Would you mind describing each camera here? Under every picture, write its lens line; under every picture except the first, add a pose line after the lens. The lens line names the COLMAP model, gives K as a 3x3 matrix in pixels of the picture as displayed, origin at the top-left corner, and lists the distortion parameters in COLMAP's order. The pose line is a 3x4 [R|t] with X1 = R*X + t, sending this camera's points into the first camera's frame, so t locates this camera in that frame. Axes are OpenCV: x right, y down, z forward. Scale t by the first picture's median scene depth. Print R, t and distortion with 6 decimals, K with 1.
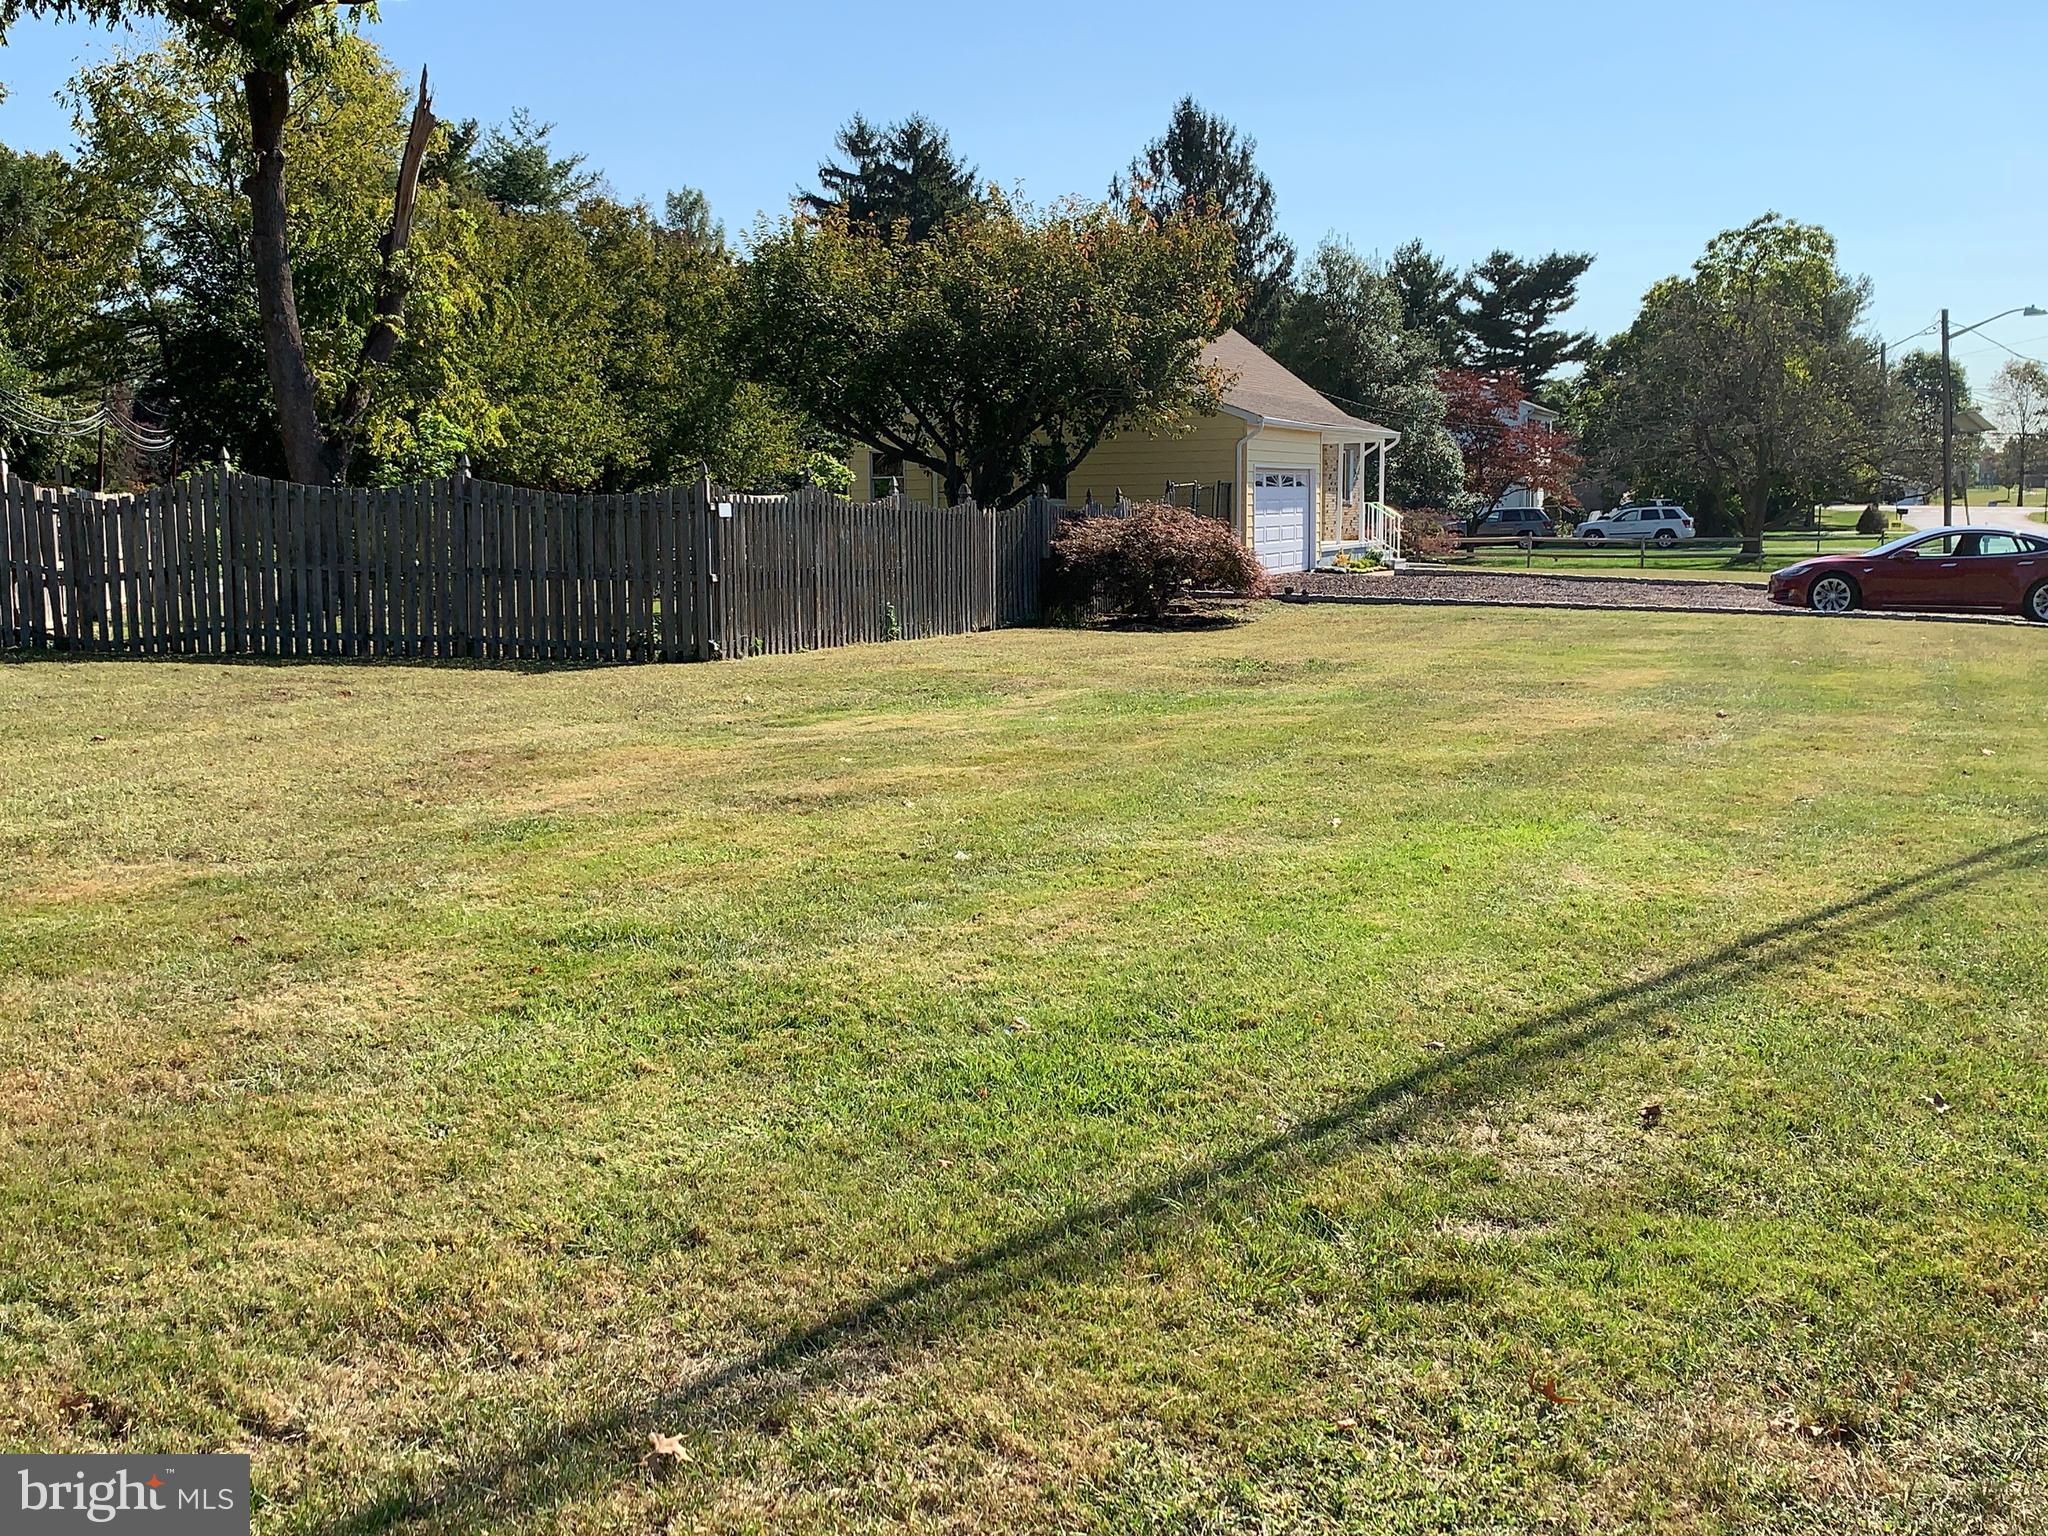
lens RADIAL K [[2113.7, 0, 1024.0], [0, 2113.7, 768.0], [0, 0, 1]] dist [0.088736, -0.004065]
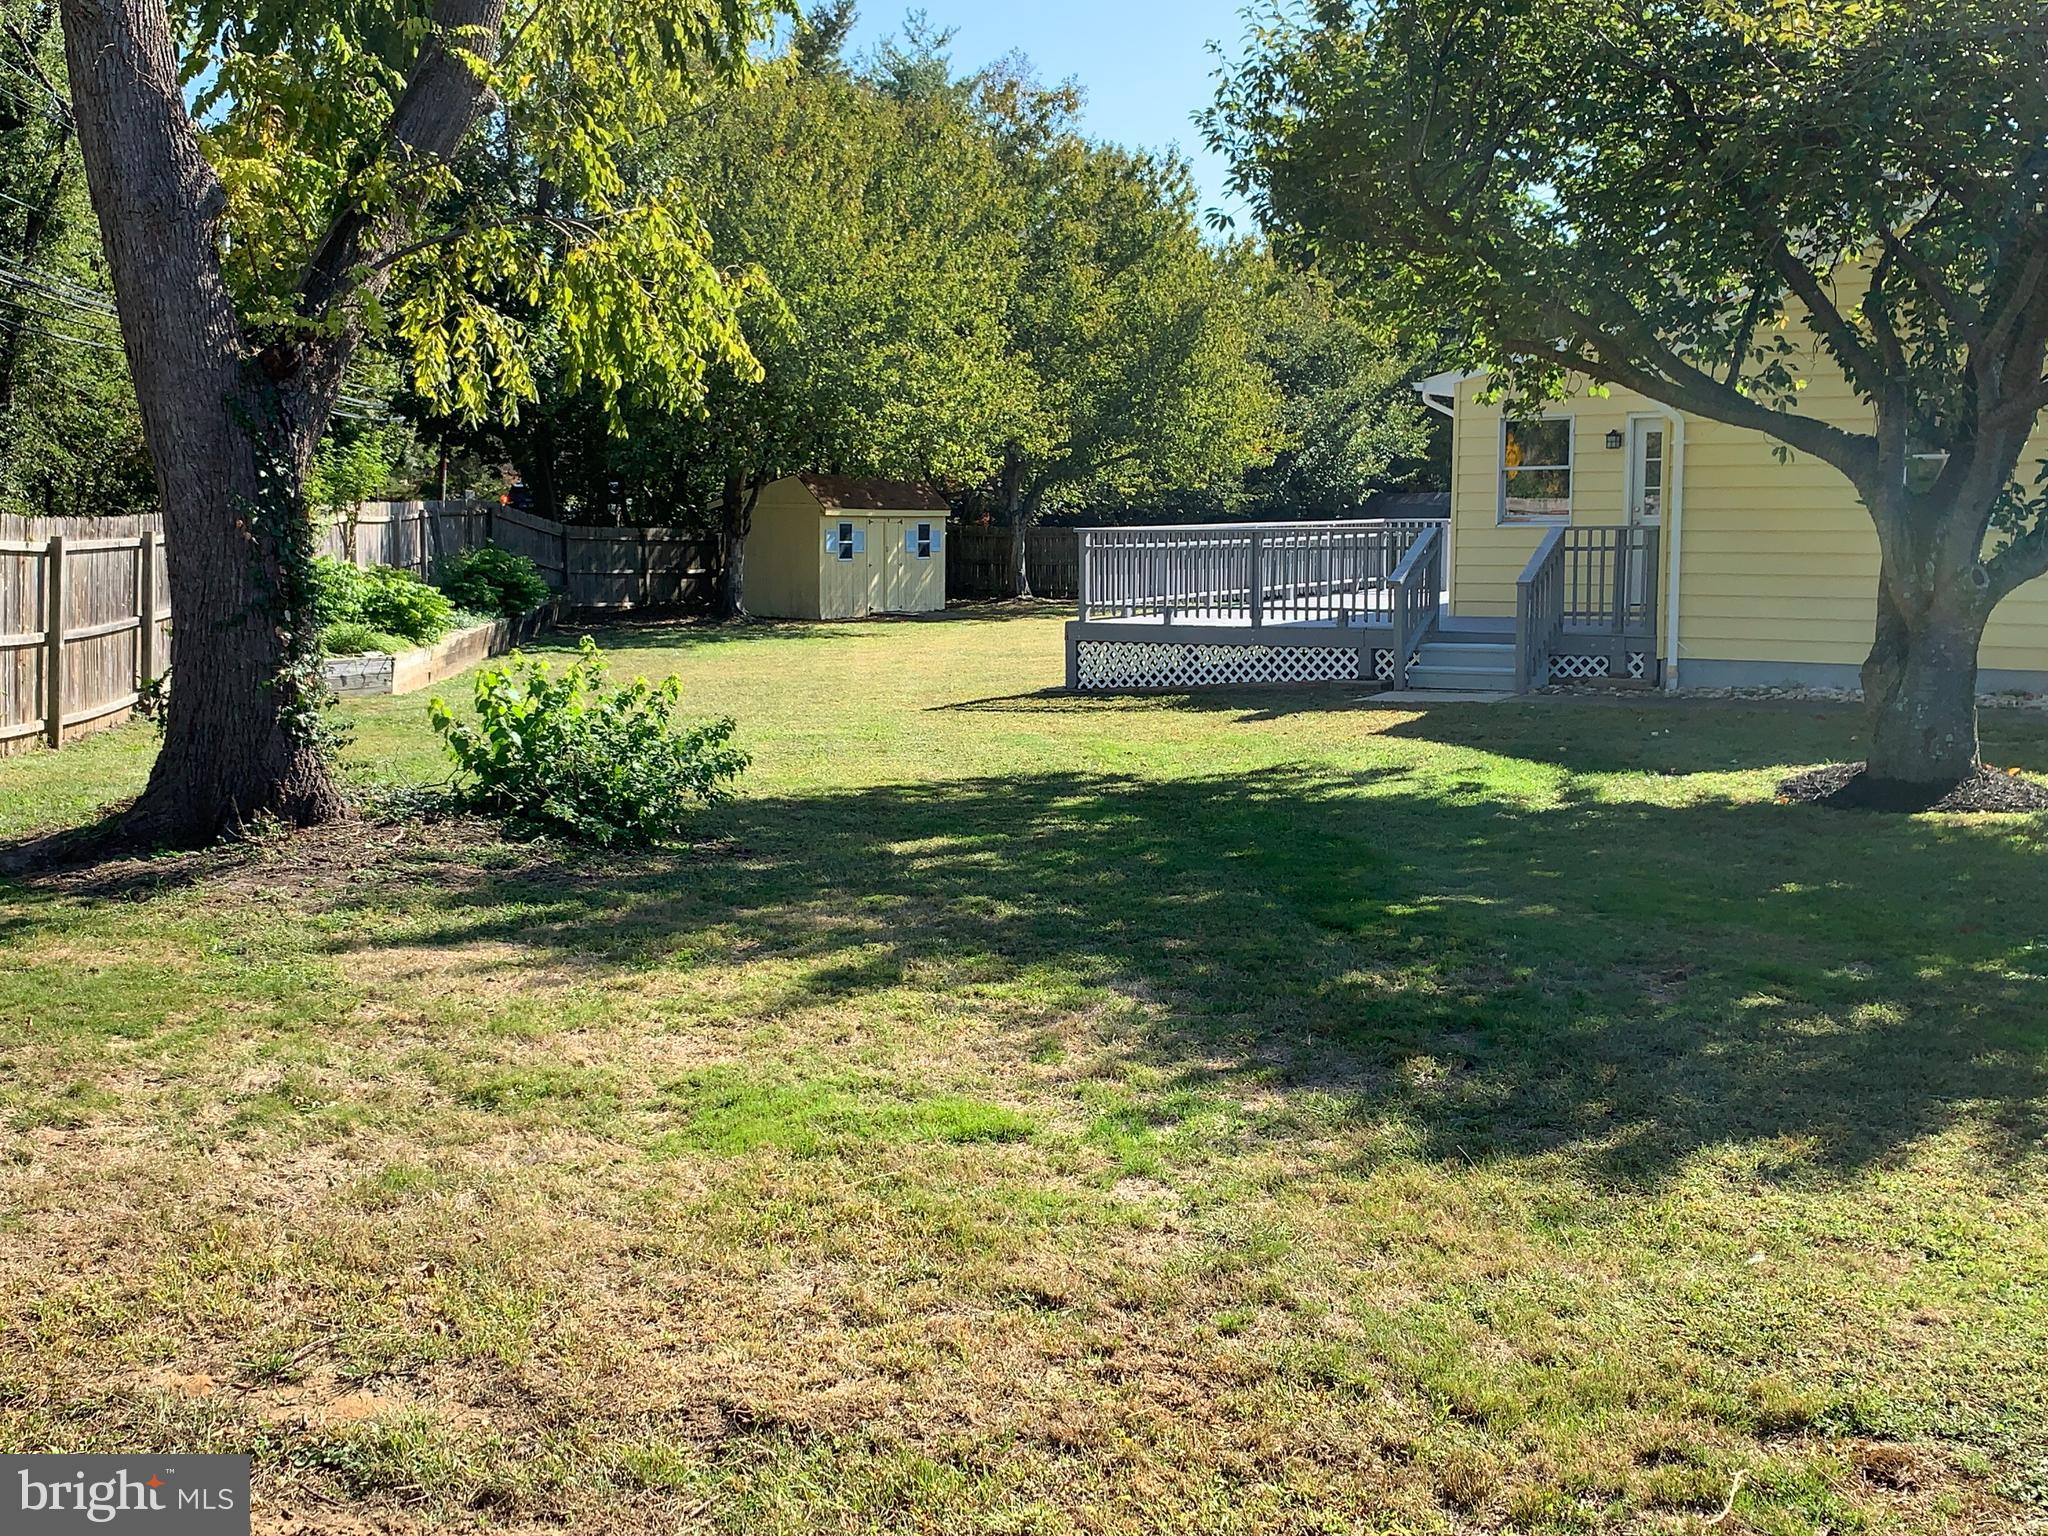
lens RADIAL K [[2113.7, 0, 1024.0], [0, 2113.7, 768.0], [0, 0, 1]] dist [0.088736, -0.004065]
pose [[0.983330, 0.027187, -0.179784, -0.068569], [-0.026981, 0.999629, 0.003591, -0.045783], [0.179815, 0.001319, 0.983700, 0.341489]]
